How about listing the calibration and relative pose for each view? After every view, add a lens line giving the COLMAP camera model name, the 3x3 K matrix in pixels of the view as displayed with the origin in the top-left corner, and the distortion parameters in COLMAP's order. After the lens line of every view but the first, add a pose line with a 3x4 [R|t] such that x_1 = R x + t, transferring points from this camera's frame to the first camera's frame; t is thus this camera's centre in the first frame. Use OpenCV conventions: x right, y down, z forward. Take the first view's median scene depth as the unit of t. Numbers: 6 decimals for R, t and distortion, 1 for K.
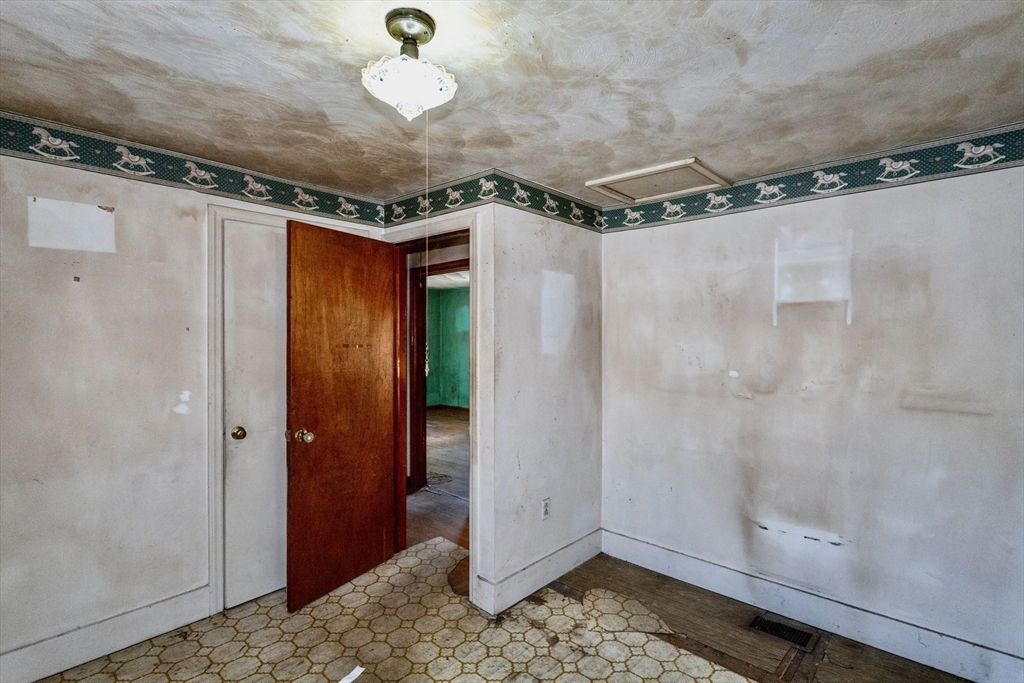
lens RADIAL K [[501.2, 0, 517.3], [0, 501.2, 340.8], [0, 0, 1]] dist [-0.002784, 0.000852]
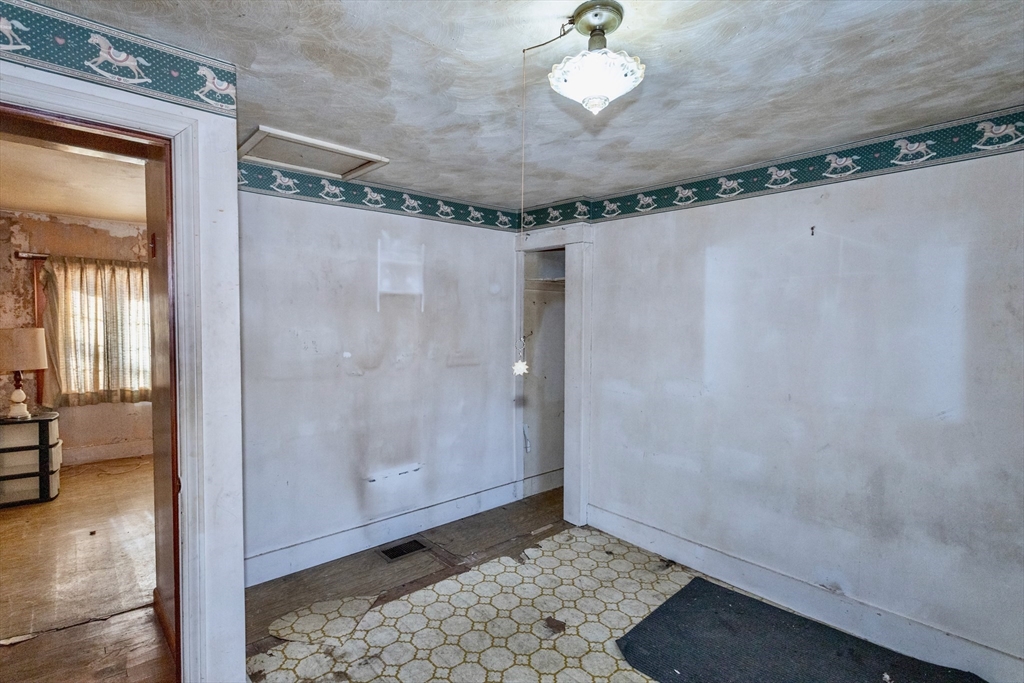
lens RADIAL K [[501.2, 0, 509.0], [0, 501.2, 342.5], [0, 0, 1]] dist [-0.002784, 0.000852]
pose [[0.099069, -0.055175, 0.993550, -0.679442], [-0.002011, 0.998448, 0.055648, -0.024621], [-0.995079, -0.007511, 0.098805, 0.588932]]
